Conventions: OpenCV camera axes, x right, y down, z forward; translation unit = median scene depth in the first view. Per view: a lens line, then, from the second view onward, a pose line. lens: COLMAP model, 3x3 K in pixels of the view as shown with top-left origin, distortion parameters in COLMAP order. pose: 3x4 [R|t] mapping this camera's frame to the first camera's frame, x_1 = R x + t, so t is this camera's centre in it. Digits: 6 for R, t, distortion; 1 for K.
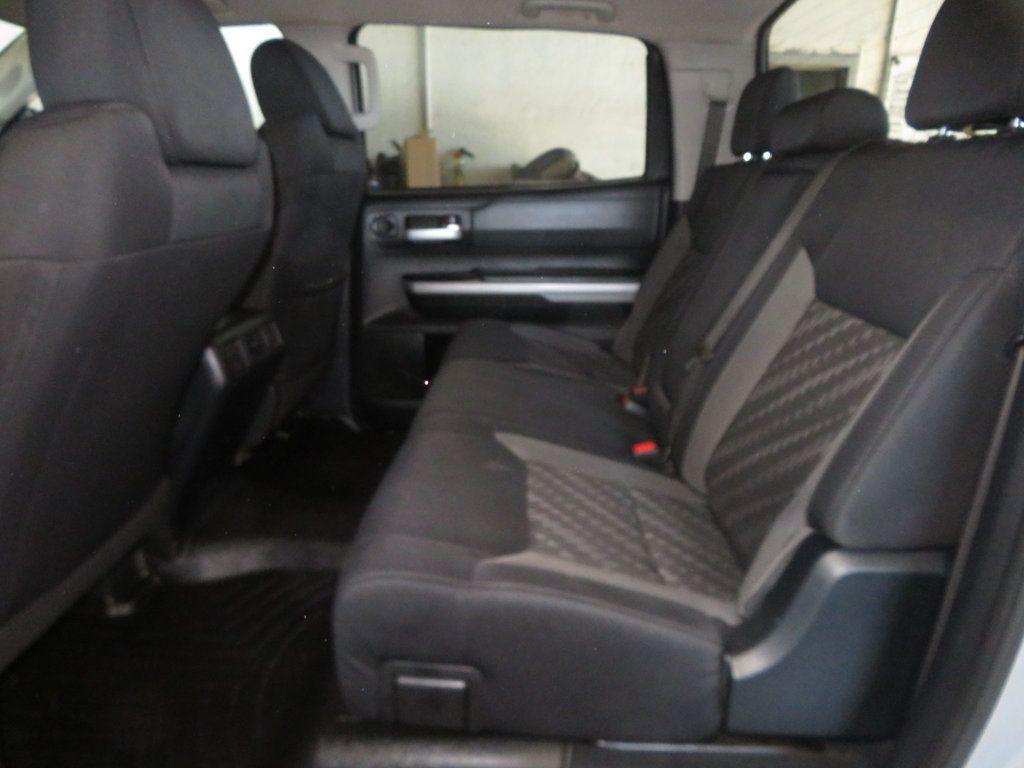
lens RADIAL K [[740.2, 0, 512.0], [0, 740.2, 384.0], [0, 0, 1]] dist [-0.011189, 0.019739]
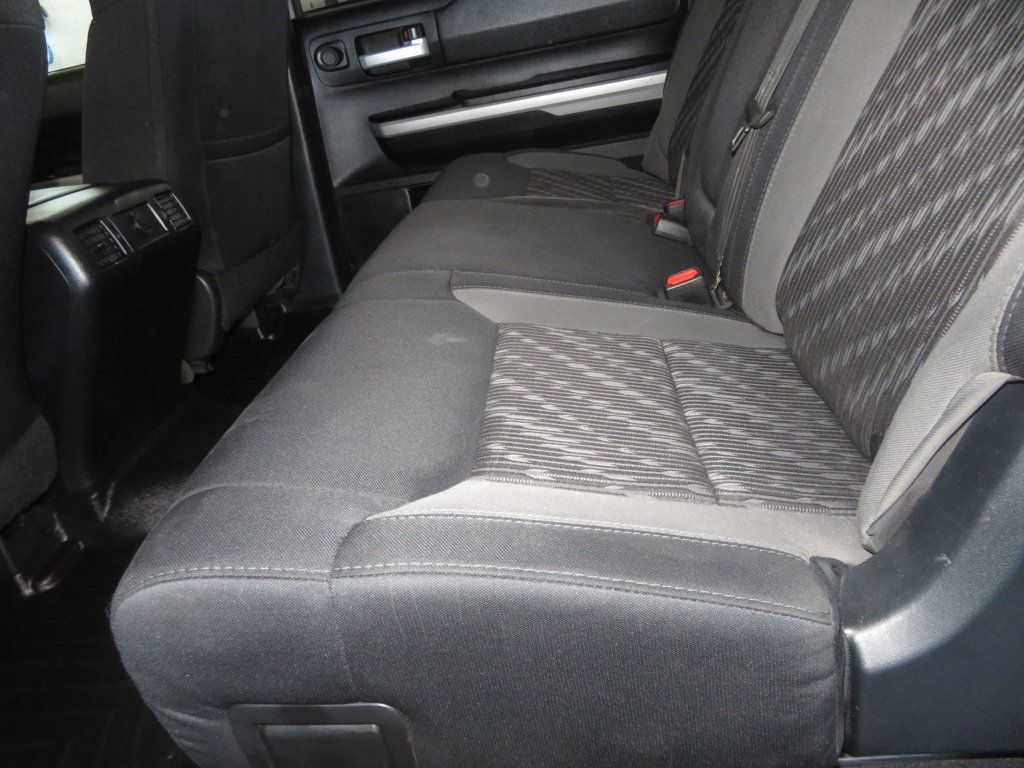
lens RADIAL K [[740.2, 0, 512.0], [0, 740.2, 384.0], [0, 0, 1]] dist [-0.011189, 0.019739]
pose [[0.983802, -0.142932, -0.108182, 0.091153], [0.159570, 0.973259, 0.165241, 0.047101], [0.081671, -0.179827, 0.980302, 0.328224]]
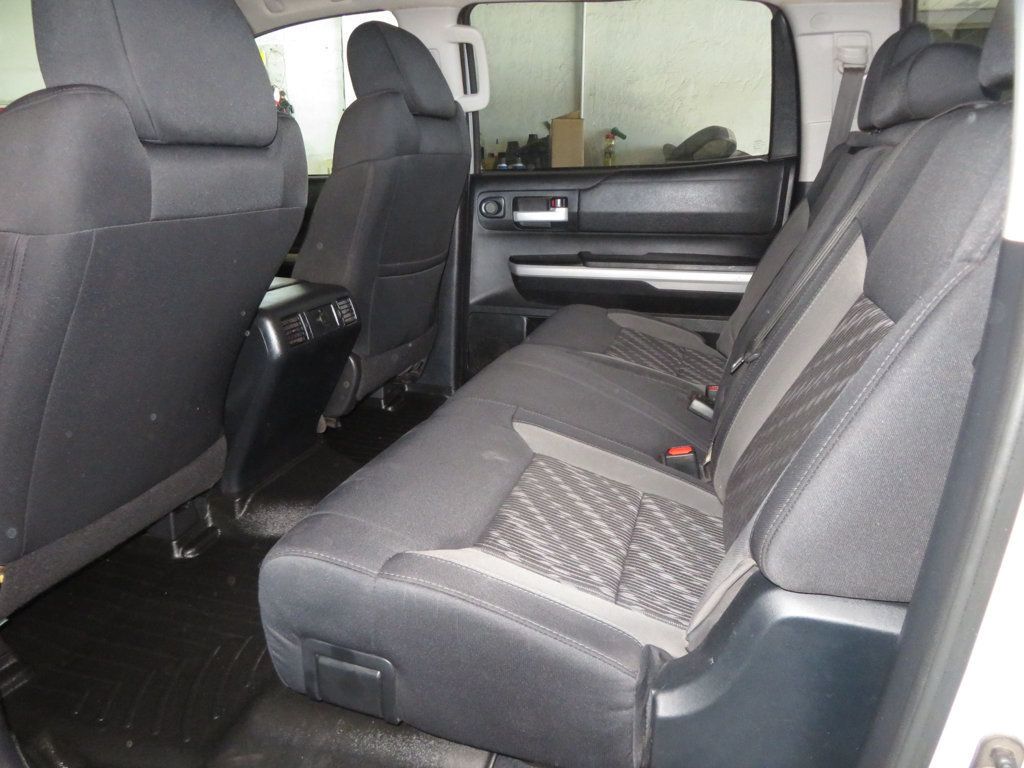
lens RADIAL K [[740.2, 0, 512.0], [0, 740.2, 384.0], [0, 0, 1]] dist [-0.011189, 0.019739]
pose [[0.965360, 0.068137, -0.251869, 0.216000], [-0.062766, 0.997598, 0.029305, -0.011451], [0.253261, -0.012481, 0.967318, 0.065060]]
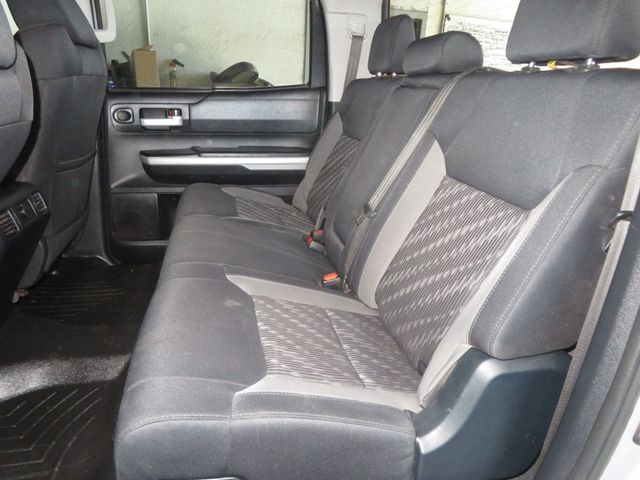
lens RADIAL K [[462.6, 0, 320.0], [0, 462.6, 240.0], [0, 0, 1]] dist [-0.011189, 0.019739]
pose [[0.971888, -0.043951, 0.231304, -0.050012], [0.030610, 0.997671, 0.060957, -0.045447], [-0.233445, -0.052163, 0.970970, 0.137347]]
